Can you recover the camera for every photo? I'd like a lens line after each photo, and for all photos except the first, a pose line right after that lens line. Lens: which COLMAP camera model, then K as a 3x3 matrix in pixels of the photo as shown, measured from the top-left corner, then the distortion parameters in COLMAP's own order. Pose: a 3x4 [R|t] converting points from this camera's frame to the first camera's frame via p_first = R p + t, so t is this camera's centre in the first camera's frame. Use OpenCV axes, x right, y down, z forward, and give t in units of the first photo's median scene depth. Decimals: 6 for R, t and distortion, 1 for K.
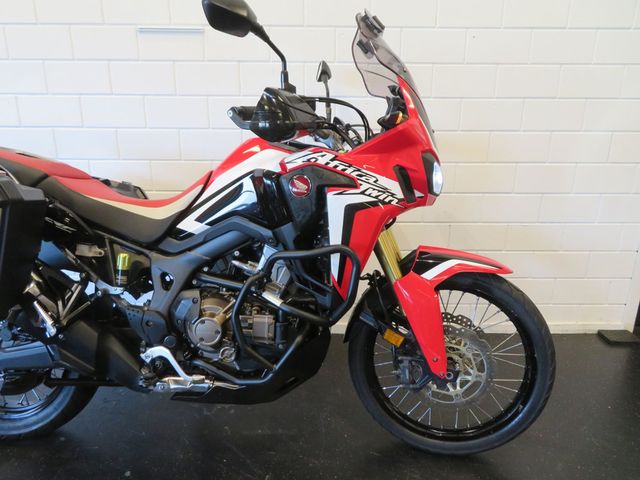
lens RADIAL K [[455.4, 0, 320.0], [0, 455.4, 240.0], [0, 0, 1]] dist [-0.002371, -0.003906]
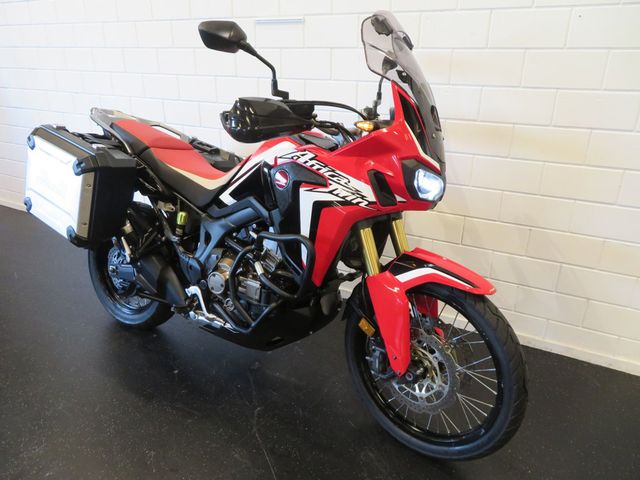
lens RADIAL K [[458.6, 0, 320.0], [0, 458.6, 240.0], [0, 0, 1]] dist [-0.001337, 0.001826]
pose [[0.876895, 0.178486, -0.446315, 0.531505], [-0.135552, 0.982643, 0.126644, -0.114710], [0.461173, -0.050555, 0.885869, -0.001968]]
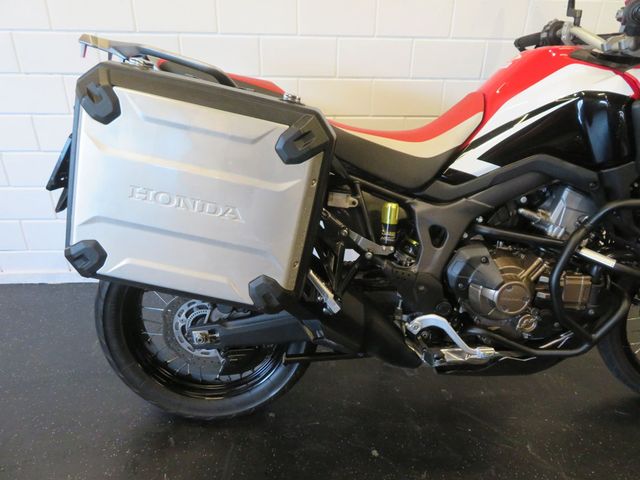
lens RADIAL K [[458.6, 0, 320.0], [0, 458.6, 240.0], [0, 0, 1]] dist [-0.001337, 0.001826]
pose [[0.996957, -0.025558, 0.073645, -0.616573], [0.012611, 0.985161, 0.171169, -0.044863], [-0.076927, -0.169719, 0.982485, 0.220911]]
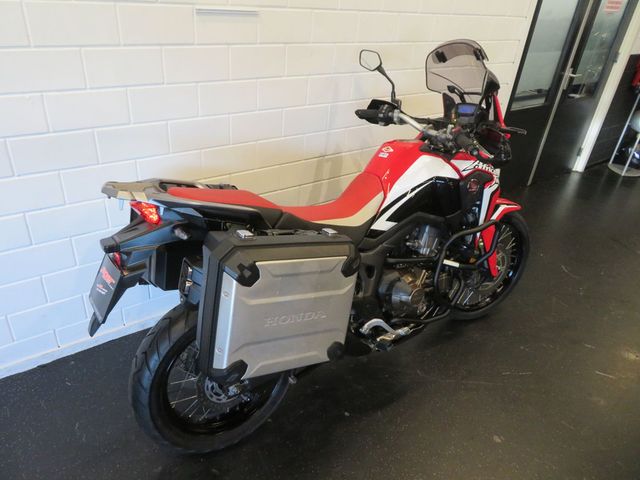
lens RADIAL K [[455.4, 0, 320.0], [0, 455.4, 240.0], [0, 0, 1]] dist [-0.002371, -0.003906]
pose [[0.796513, -0.255436, 0.548014, -1.146043], [0.097855, 0.948888, 0.300060, -0.396086], [-0.596650, -0.185376, 0.780797, 0.108503]]
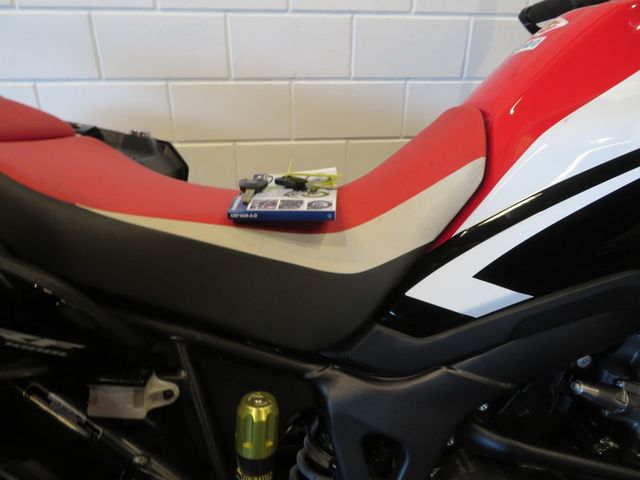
lens RADIAL K [[458.6, 0, 320.0], [0, 458.6, 240.0], [0, 0, 1]] dist [-0.001337, 0.001826]
pose [[0.991793, -0.053321, 0.116204, -0.421525], [0.033704, 0.985773, 0.164668, -0.124661], [-0.123331, -0.159400, 0.979480, 0.717100]]
